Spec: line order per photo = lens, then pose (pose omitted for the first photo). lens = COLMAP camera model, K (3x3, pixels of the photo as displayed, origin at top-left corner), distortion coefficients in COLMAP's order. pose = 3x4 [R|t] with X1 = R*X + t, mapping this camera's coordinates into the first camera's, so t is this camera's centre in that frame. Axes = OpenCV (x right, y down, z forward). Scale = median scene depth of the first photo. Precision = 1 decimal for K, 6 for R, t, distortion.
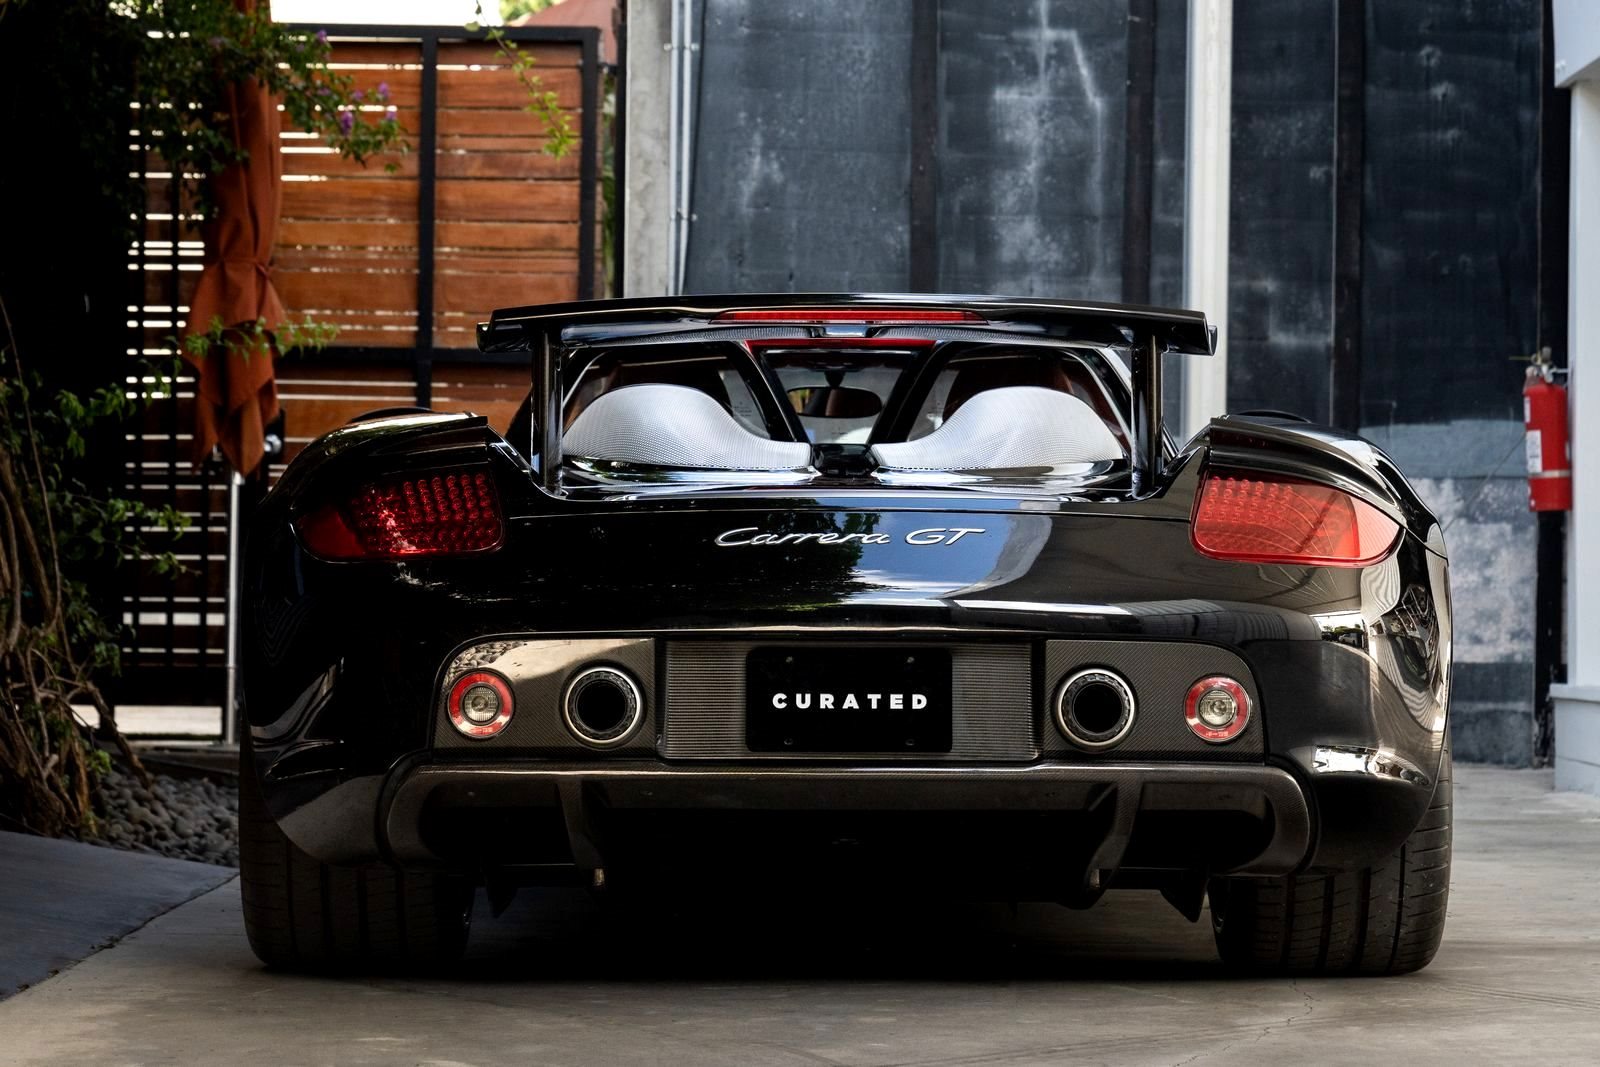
lens RADIAL K [[4908.8, 0, 802.8], [0, 4908.8, 527.1], [0, 0, 1]] dist [0.030572, 0.000000]
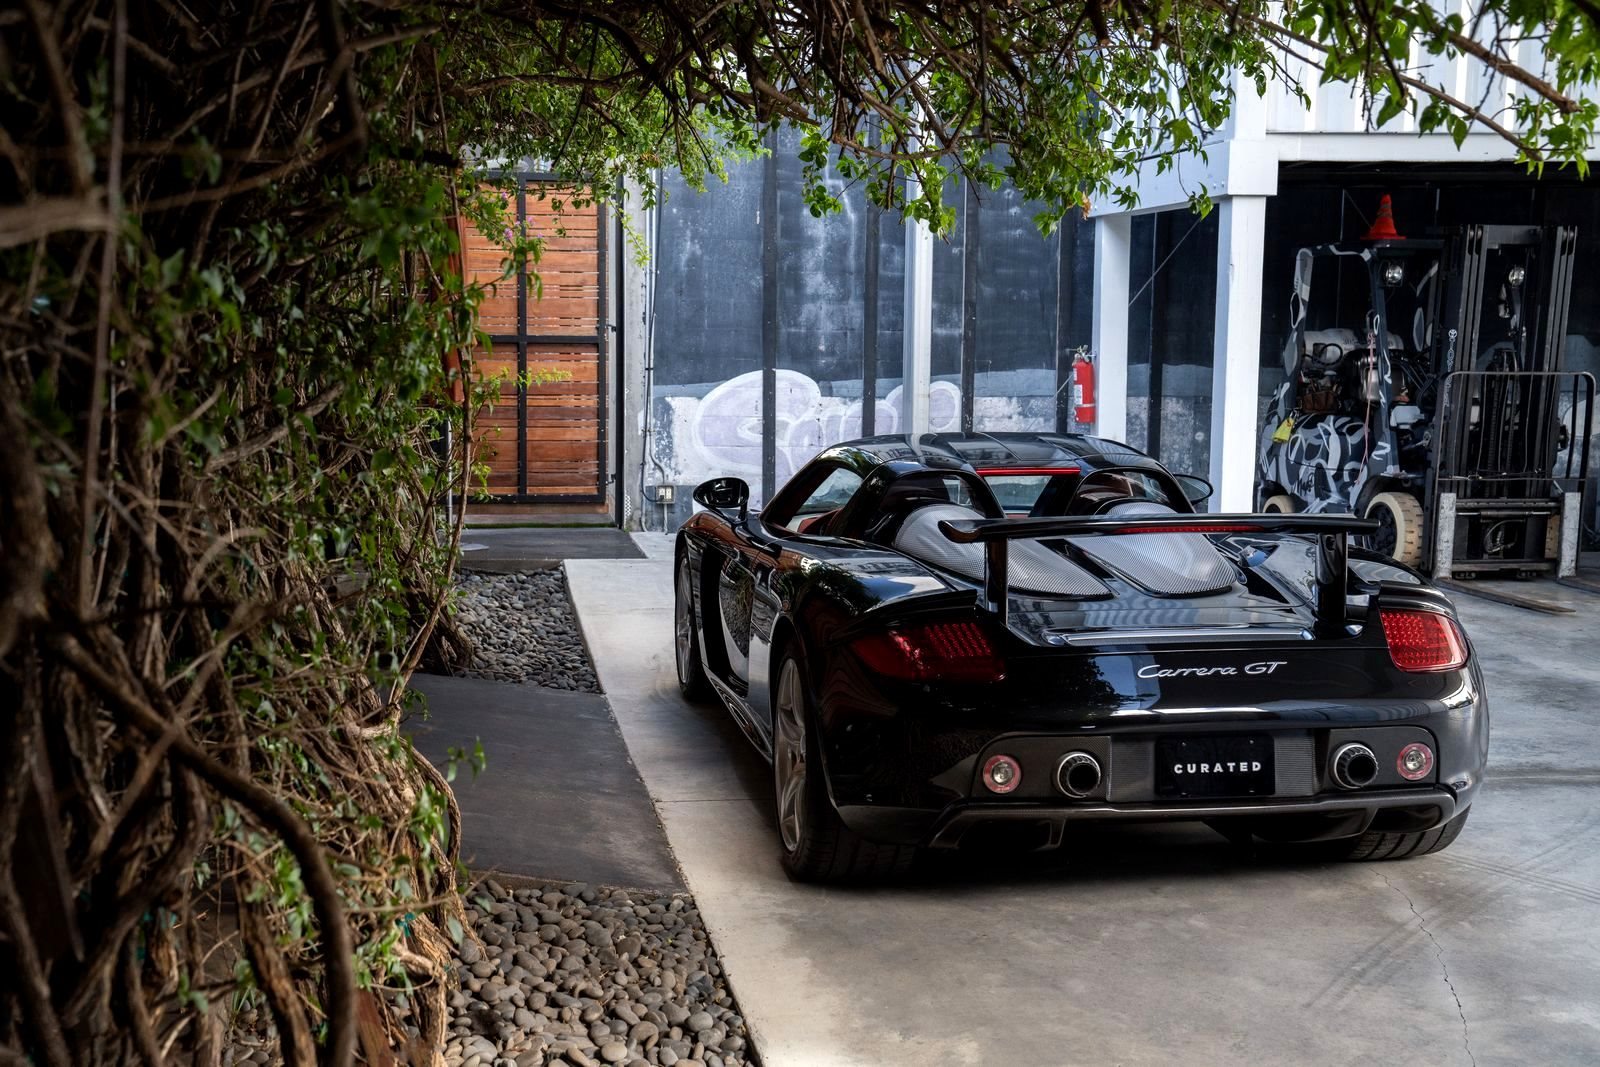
lens RADIAL K [[2071.0, 0, 798.3], [0, 2071.0, 535.0], [0, 0, 1]] dist [0.018696, 0.000000]
pose [[0.985090, -0.021462, 0.170699, -0.154339], [0.000593, 0.992606, 0.121380, -0.080363], [-0.172041, -0.119469, 0.977818, 0.187903]]
